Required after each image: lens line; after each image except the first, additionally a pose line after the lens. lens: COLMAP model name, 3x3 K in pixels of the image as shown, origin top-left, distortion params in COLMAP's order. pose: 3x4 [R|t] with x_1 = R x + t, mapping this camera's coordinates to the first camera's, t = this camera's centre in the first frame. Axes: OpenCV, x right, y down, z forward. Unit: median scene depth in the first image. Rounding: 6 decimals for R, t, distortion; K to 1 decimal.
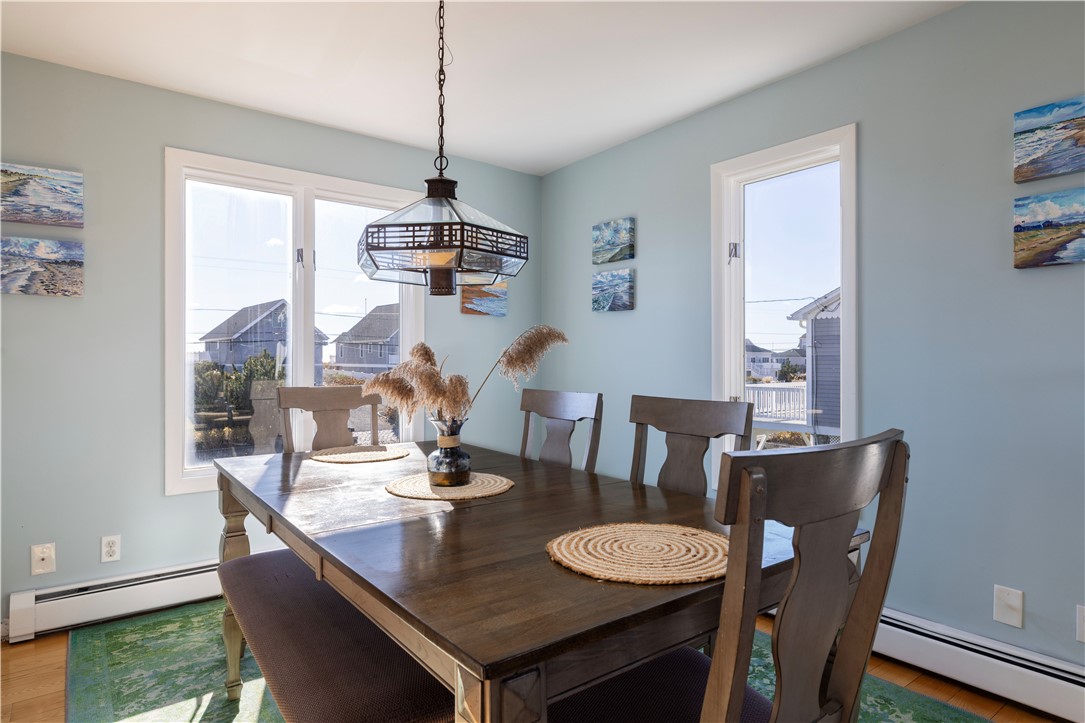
lens RADIAL K [[615.5, 0, 539.8], [0, 615.5, 364.0], [0, 0, 1]] dist [-0.004639, -0.001100]
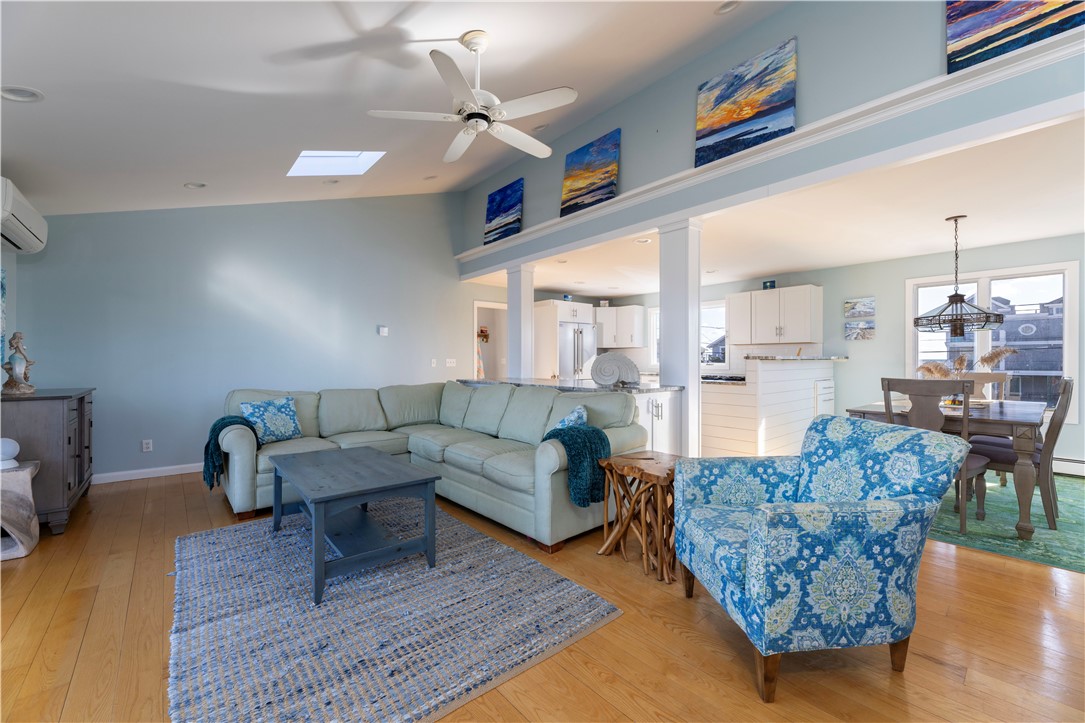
lens RADIAL K [[437.1, 0, 539.3], [0, 437.1, 357.9], [0, 0, 1]] dist [0.002516, -0.000732]
pose [[0.055267, -0.006219, -0.998452, 1.307253], [-0.006344, 0.999958, -0.006579, 0.004697], [0.998451, 0.006698, 0.055226, -0.744781]]
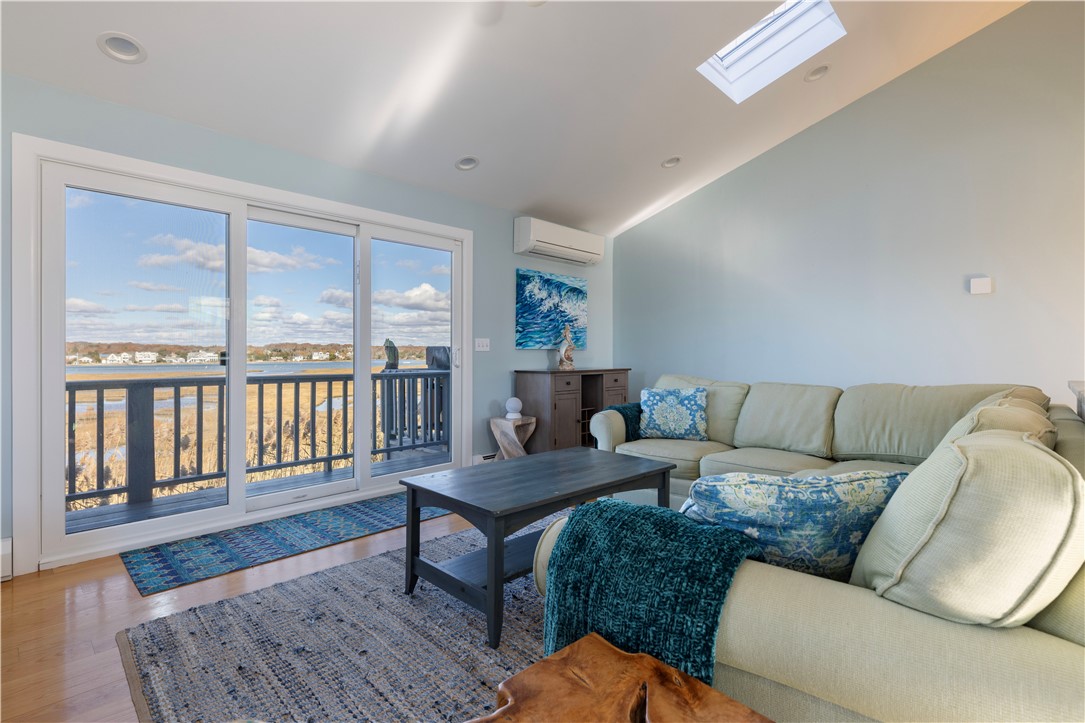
lens RADIAL K [[514.5, 0, 540.7], [0, 514.5, 353.3], [0, 0, 1]] dist [-0.004801, -0.000667]
pose [[-0.988487, 0.003364, -0.151270, 0.375092], [0.002629, 0.999984, 0.005054, 0.034810], [0.151285, 0.004598, -0.988480, -0.188189]]
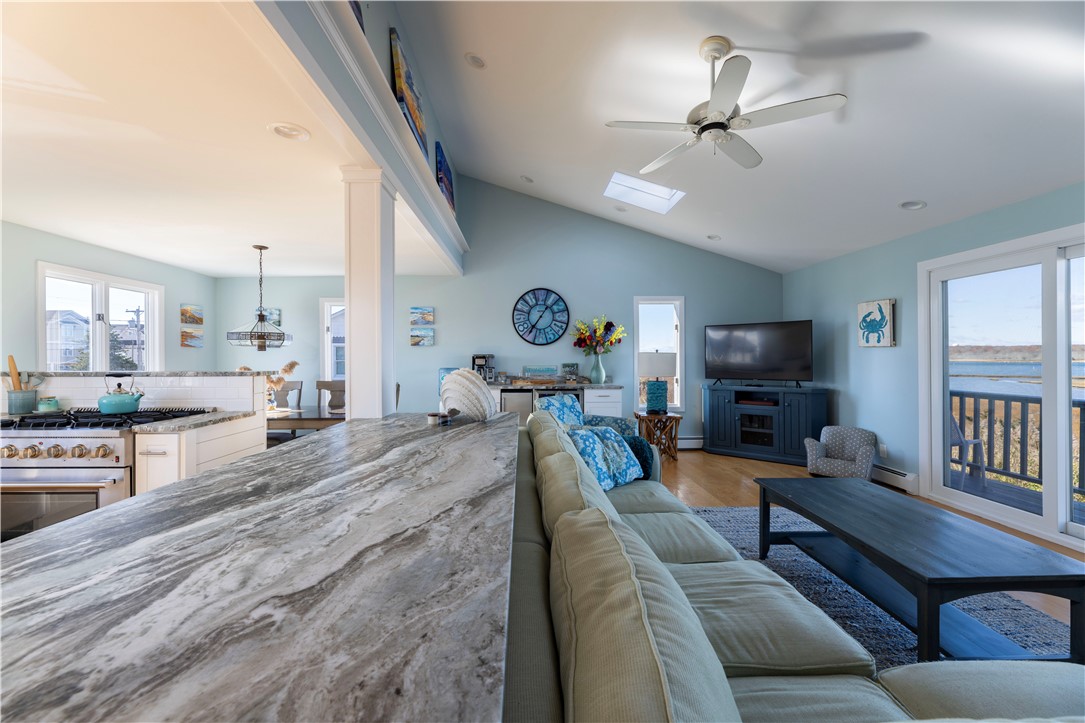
lens RADIAL K [[437.1, 0, 531.4], [0, 437.1, 359.0], [0, 0, 1]] dist [0.002516, -0.000732]
pose [[0.592184, -0.003469, 0.805795, -0.887956], [0.009110, 0.999956, -0.002390, -0.042430], [-0.805751, 0.008756, 0.592190, -1.109930]]
